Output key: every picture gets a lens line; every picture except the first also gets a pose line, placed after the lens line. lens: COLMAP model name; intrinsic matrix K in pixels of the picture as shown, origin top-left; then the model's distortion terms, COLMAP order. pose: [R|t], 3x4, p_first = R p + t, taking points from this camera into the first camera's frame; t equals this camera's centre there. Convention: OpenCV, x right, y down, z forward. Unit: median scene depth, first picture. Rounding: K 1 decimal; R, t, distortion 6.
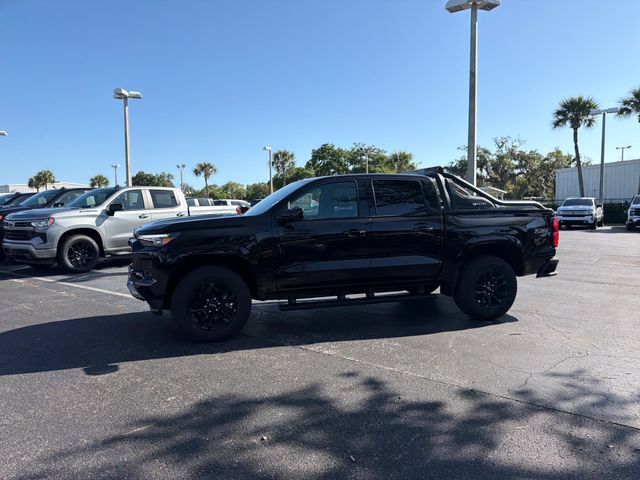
lens RADIAL K [[451.8, 0, 317.0], [0, 451.8, 239.4], [0, 0, 1]] dist [0.051634, -0.065137]
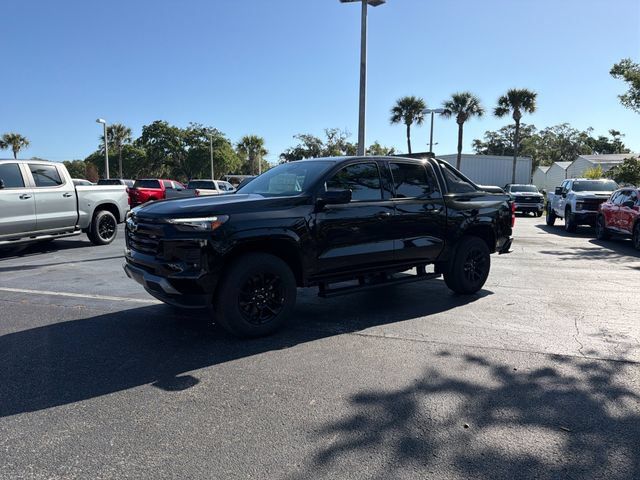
lens RADIAL K [[451.8, 0, 319.3], [0, 451.8, 243.1], [0, 0, 1]] dist [0.051634, -0.065137]
pose [[0.931059, -0.024135, 0.364069, -0.217235], [0.008676, 0.998992, 0.044038, 0.000626], [-0.364765, -0.037844, 0.930330, 0.064278]]
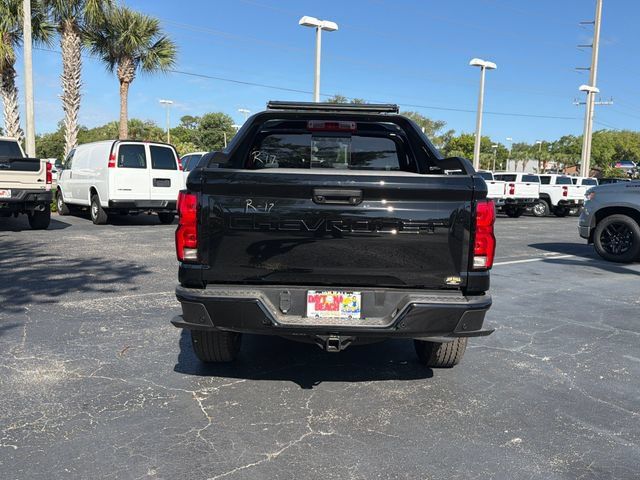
lens RADIAL K [[568.7, 0, 322.7], [0, 568.7, 241.7], [0, 0, 1]] dist [0.059027, -0.089584]
pose [[-0.275664, 0.104451, -0.955562, 0.606433], [-0.095587, 0.986173, 0.135372, -0.051212], [0.956490, 0.128656, -0.261868, 0.778896]]
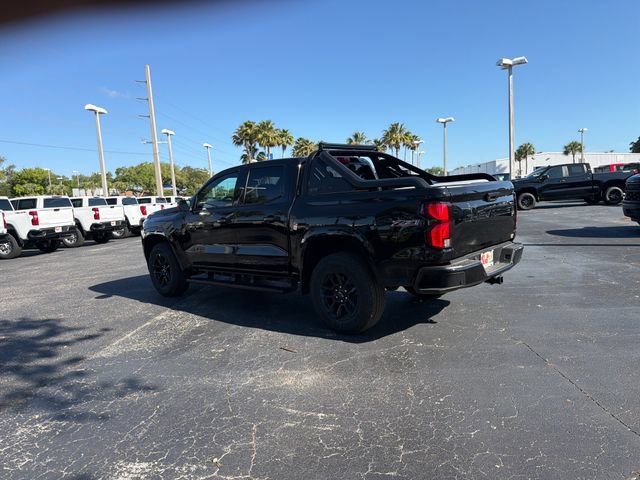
lens RADIAL K [[451.8, 0, 315.0], [0, 451.8, 241.1], [0, 0, 1]] dist [0.051634, -0.065137]
pose [[0.514265, 0.061328, -0.855436, 0.597552], [0.001082, 0.997393, 0.072155, -0.023709], [0.857631, -0.038032, 0.512858, 0.331761]]
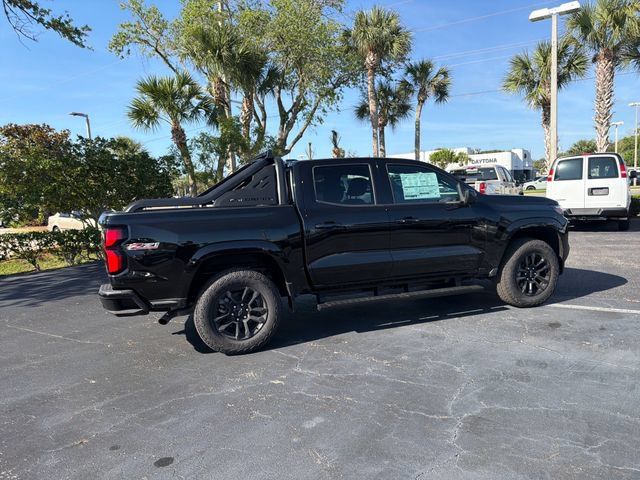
lens RADIAL K [[451.8, 0, 315.2], [0, 451.8, 241.5], [0, 0, 1]] dist [0.051634, -0.065137]
pose [[-0.997547, 0.062826, -0.030854, 0.104842], [0.056447, 0.982753, 0.176099, -0.089982], [0.041386, 0.173926, -0.983889, 1.185052]]
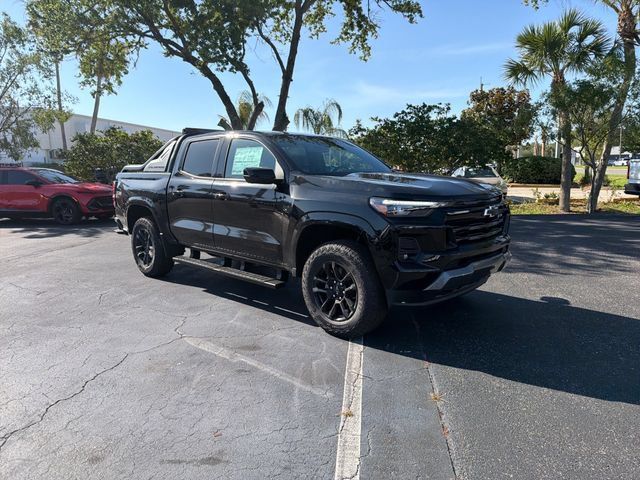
lens RADIAL K [[451.8, 0, 312.5], [0, 451.8, 240.3], [0, 0, 1]] dist [0.051634, -0.065137]
pose [[-0.484406, -0.120688, 0.866479, -0.486194], [0.080881, 0.980019, 0.181719, -0.054567], [-0.871097, 0.158107, -0.464965, 0.855271]]
